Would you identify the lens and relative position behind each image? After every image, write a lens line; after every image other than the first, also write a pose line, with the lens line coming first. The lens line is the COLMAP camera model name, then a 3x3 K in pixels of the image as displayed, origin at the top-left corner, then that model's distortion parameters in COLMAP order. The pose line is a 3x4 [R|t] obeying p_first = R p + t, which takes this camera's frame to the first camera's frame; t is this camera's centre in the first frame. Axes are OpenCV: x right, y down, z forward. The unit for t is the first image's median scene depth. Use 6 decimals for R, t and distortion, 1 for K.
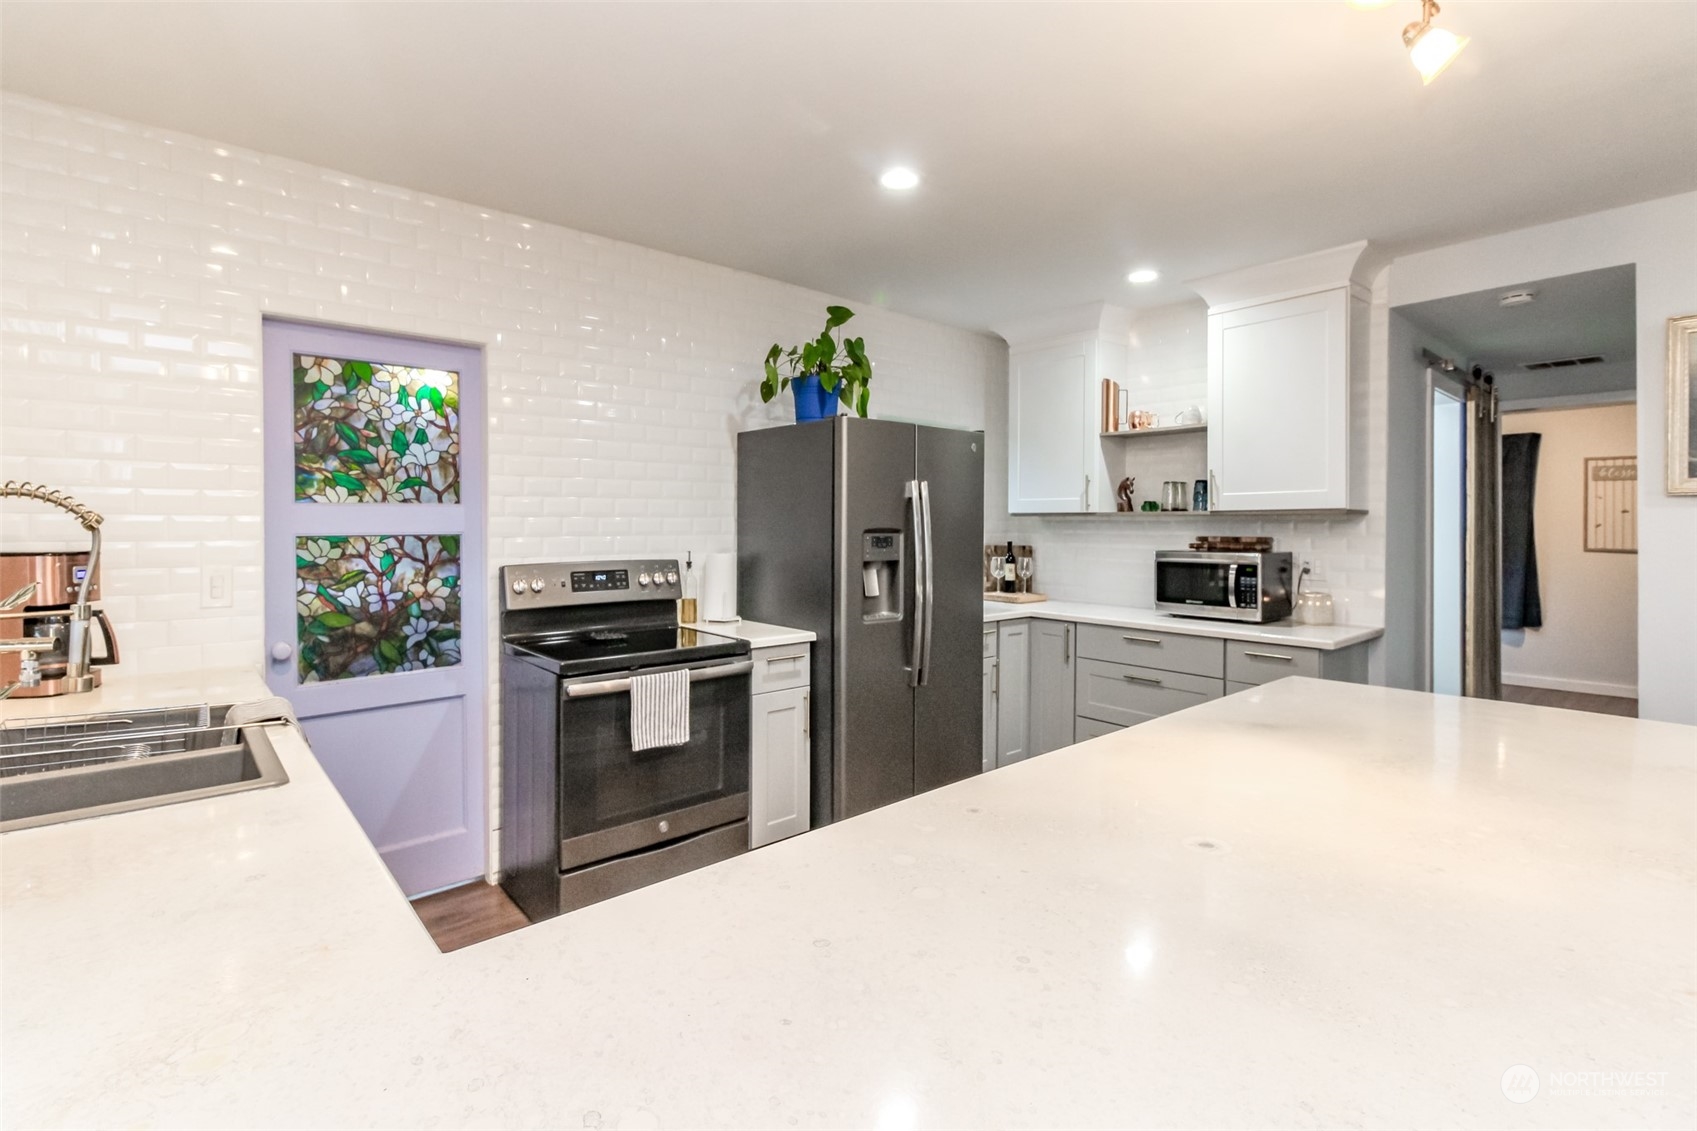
lens RADIAL K [[799.1, 0, 887.1], [0, 799.1, 539.6], [0, 0, 1]] dist [0.016170, -0.011239]
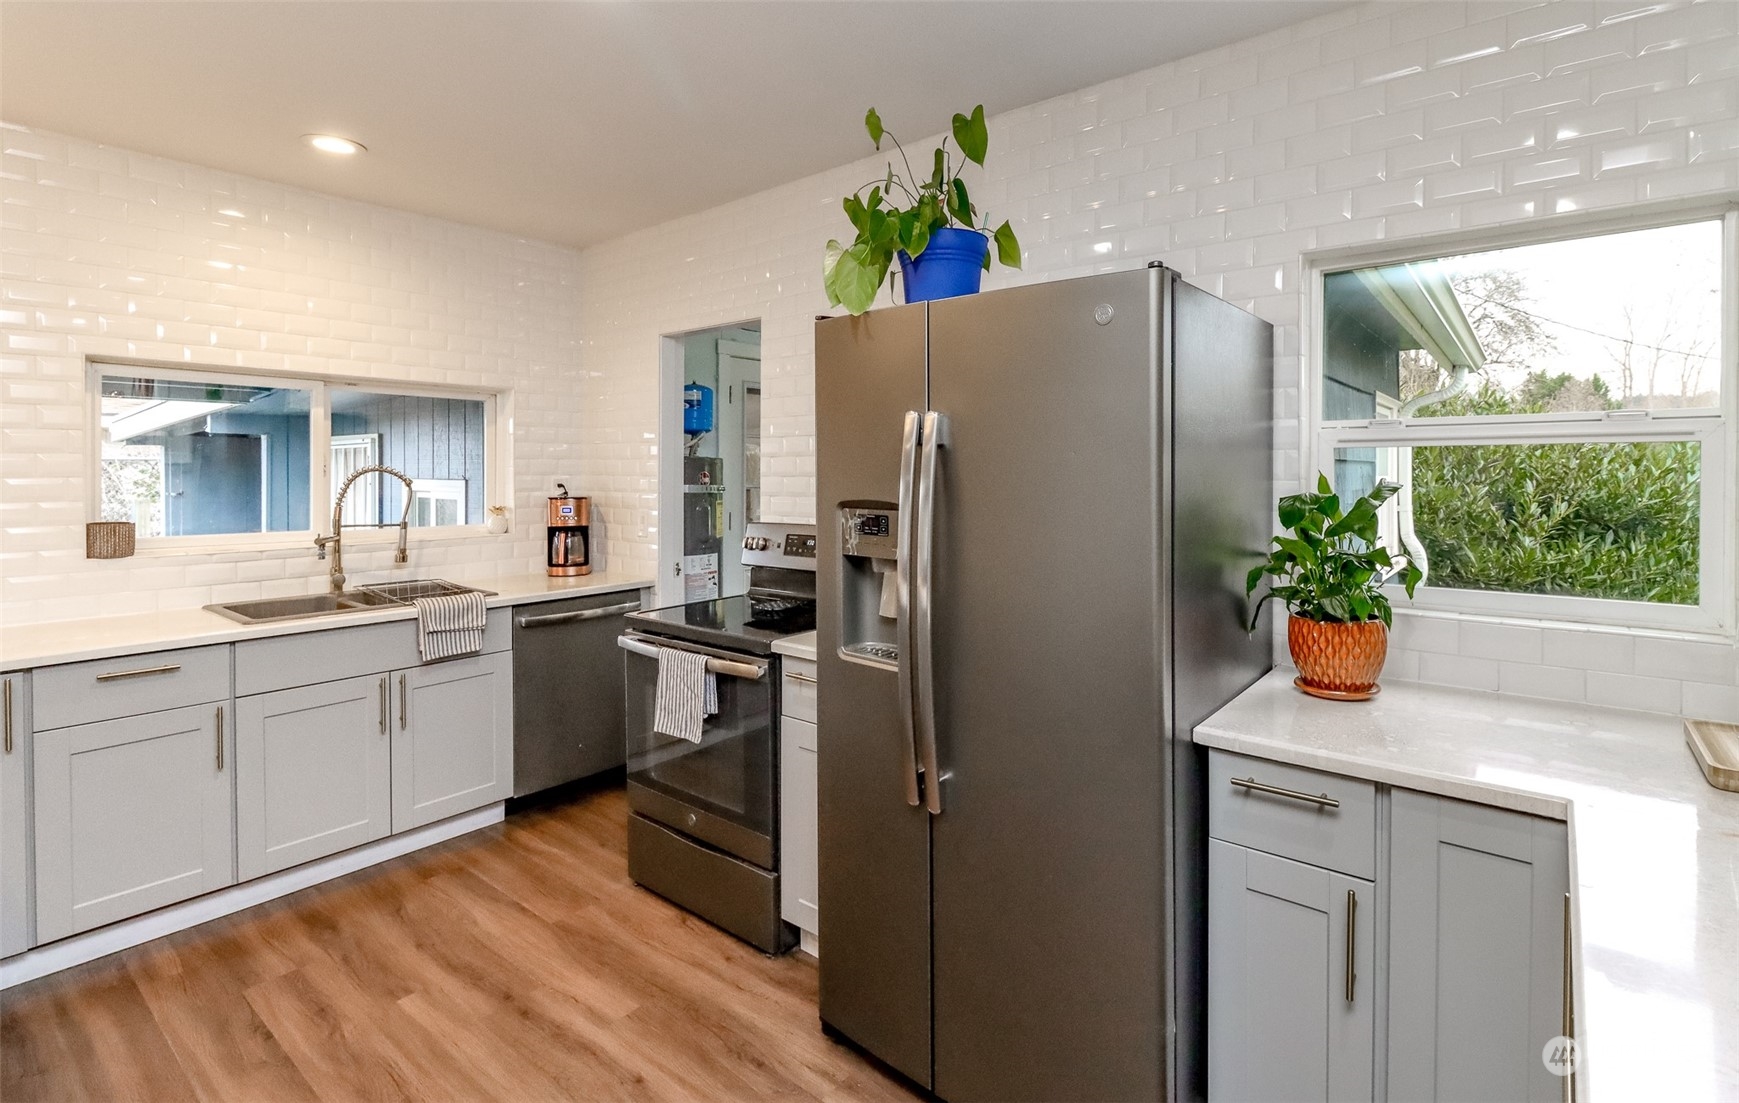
lens RADIAL K [[805.7, 0, 866.6], [0, 805.7, 470.9], [0, 0, 1]] dist [0.000450, -0.007166]
pose [[0.155527, 0.001802, -0.987830, 0.570851], [-0.019014, 0.999819, -0.001170, -0.034864], [0.987649, 0.018965, 0.155533, 0.915100]]
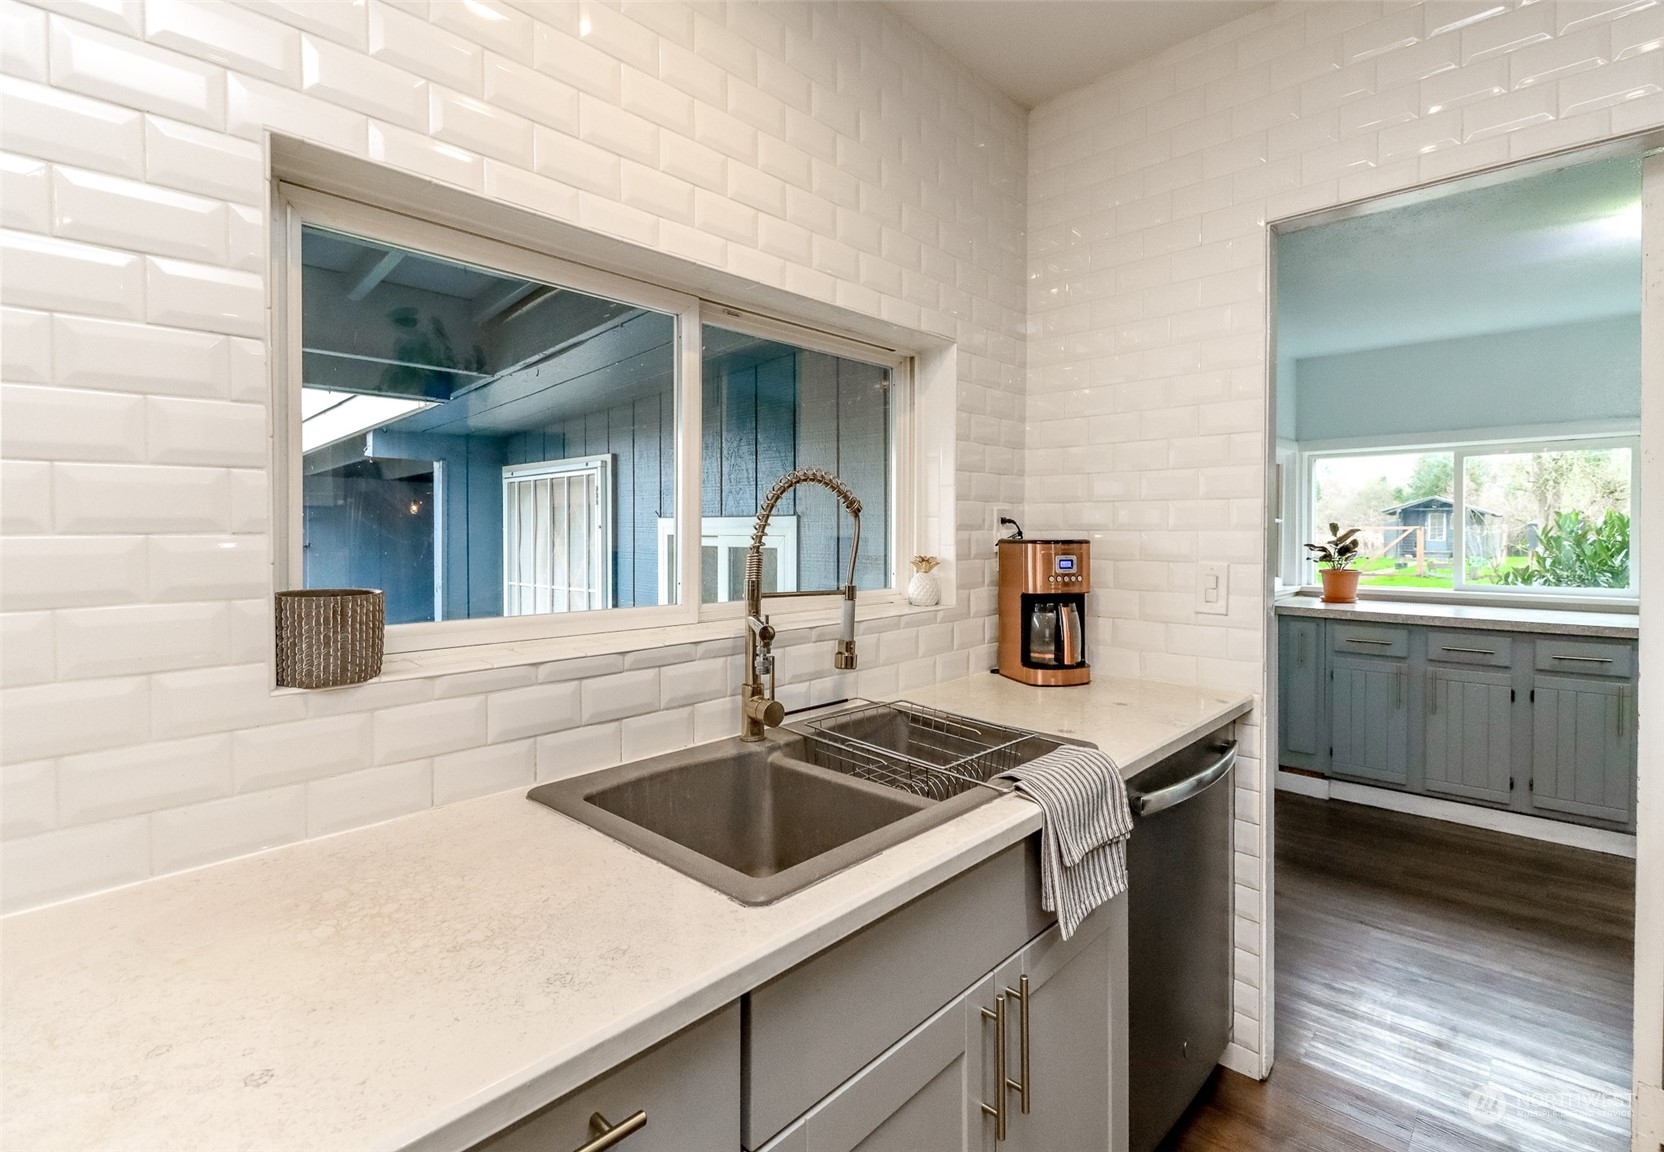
lens RADIAL K [[782.7, 0, 812.5], [0, 782.7, 538.4], [0, 0, 1]] dist [0.007777, -0.006933]
pose [[0.058841, 0.008411, -0.998232, -0.056915], [-0.016095, 0.999843, 0.007476, 0.007495], [0.998138, 0.015626, 0.058967, 0.438289]]
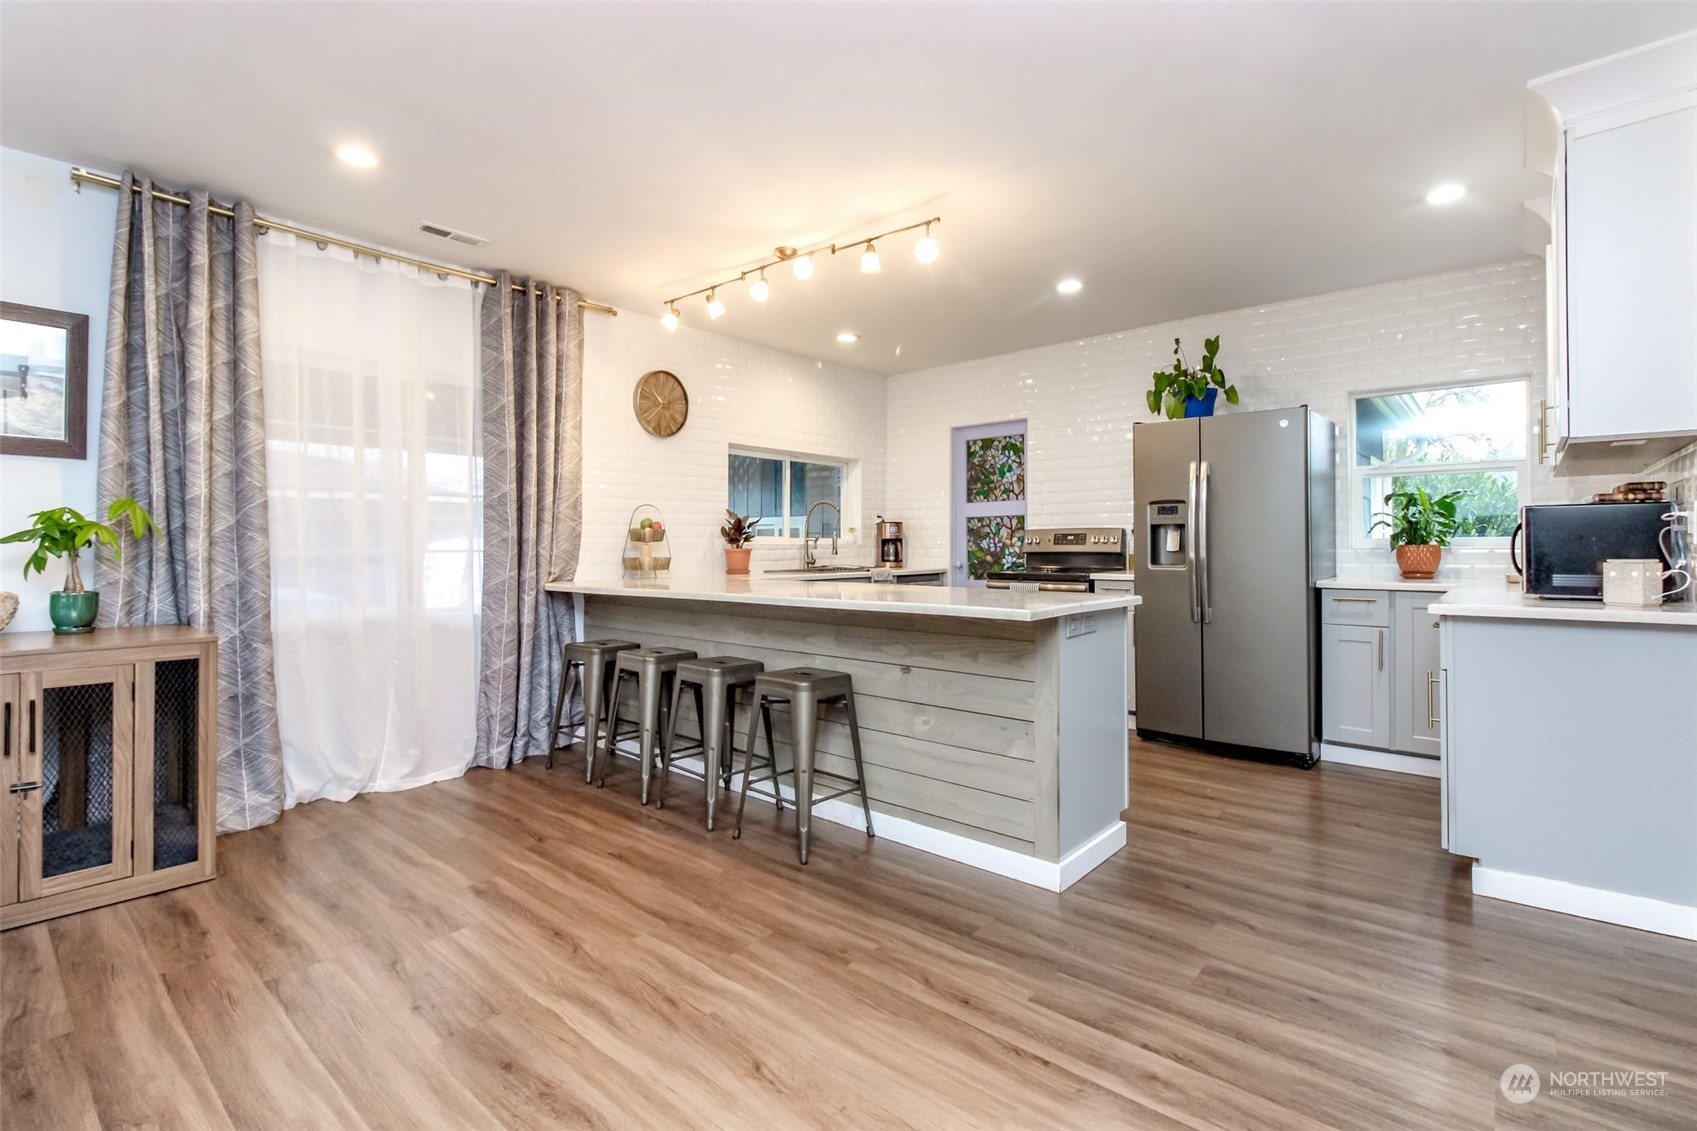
lens RADIAL K [[799.1, 0, 819.7], [0, 799.1, 541.1], [0, 0, 1]] dist [0.016170, -0.011239]
pose [[0.129701, -0.004970, -0.991541, 1.300388], [-0.013265, 0.999889, -0.006747, 0.073773], [0.991464, 0.014028, 0.129620, 0.226803]]
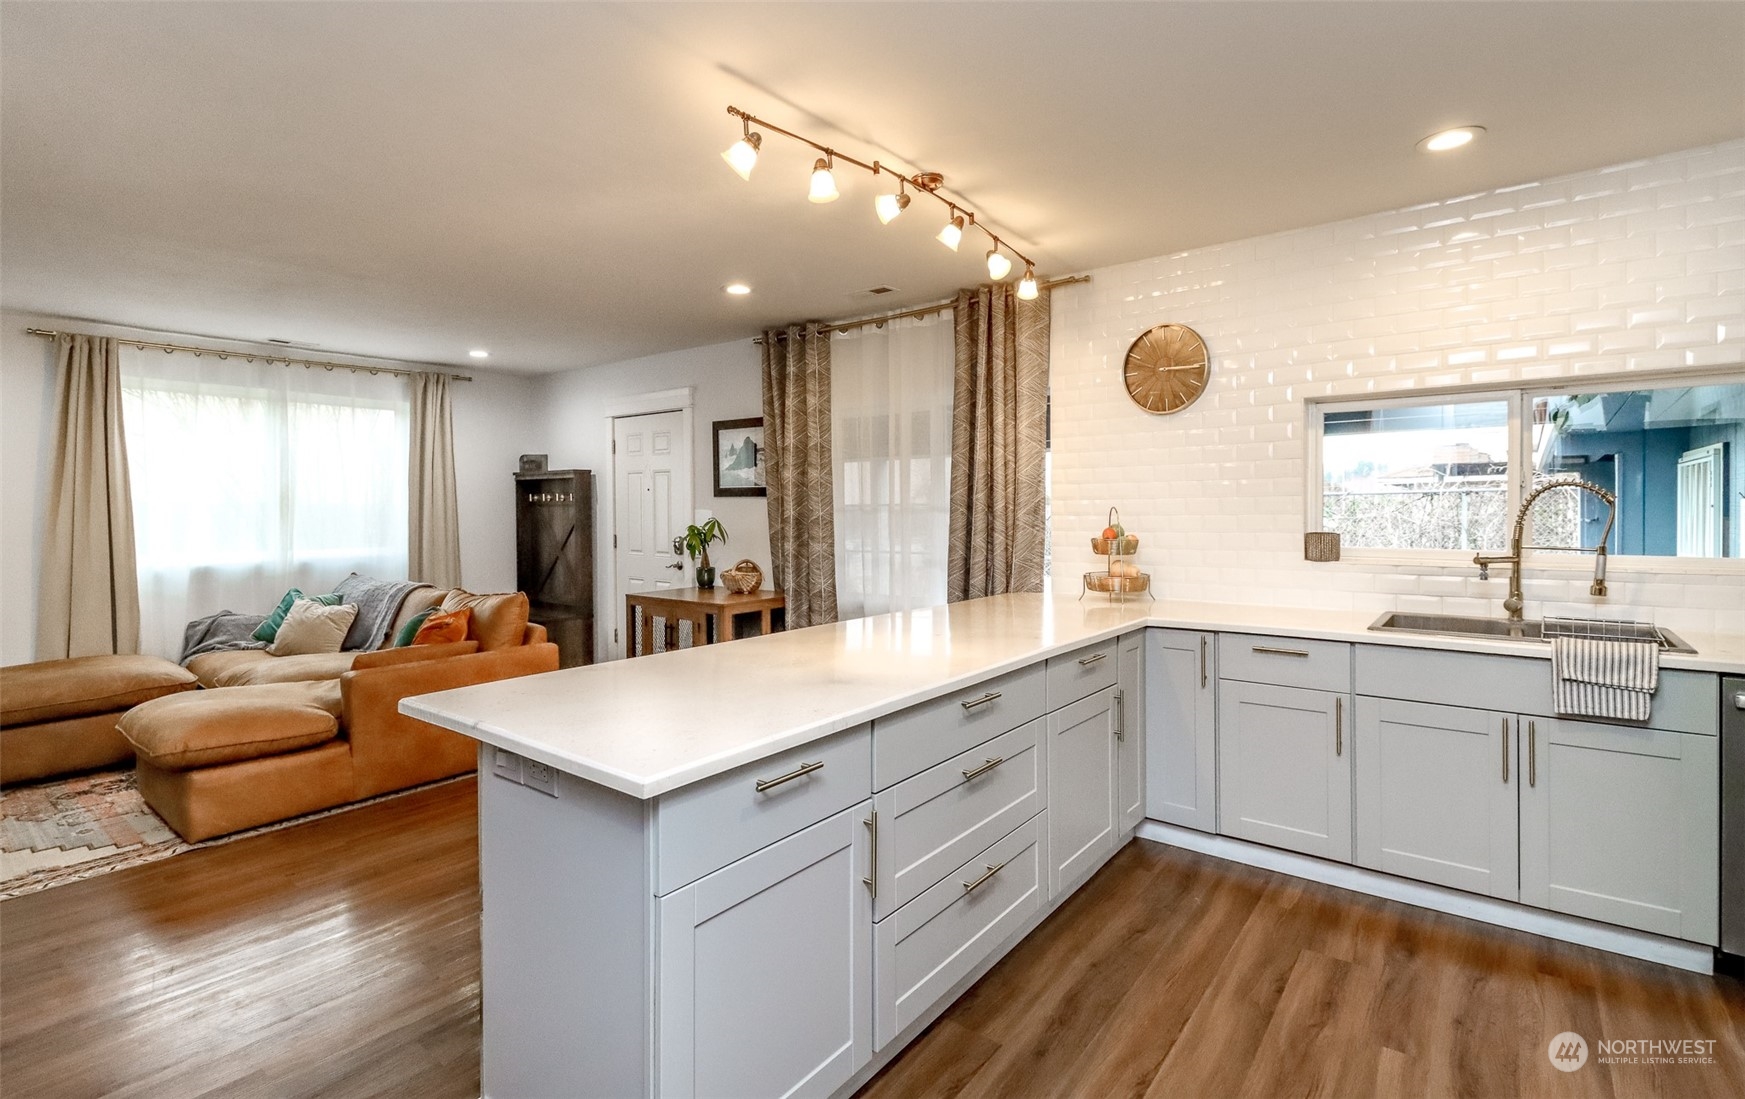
lens RADIAL K [[808.5, 0, 941.7], [0, 808.5, 512.0], [0, 0, 1]] dist [0.000450, -0.007166]
pose [[-0.978968, 0.009159, -0.203810, 0.305901], [0.004533, 0.999722, 0.023150, -0.018297], [0.203965, 0.021740, -0.978737, 1.179553]]
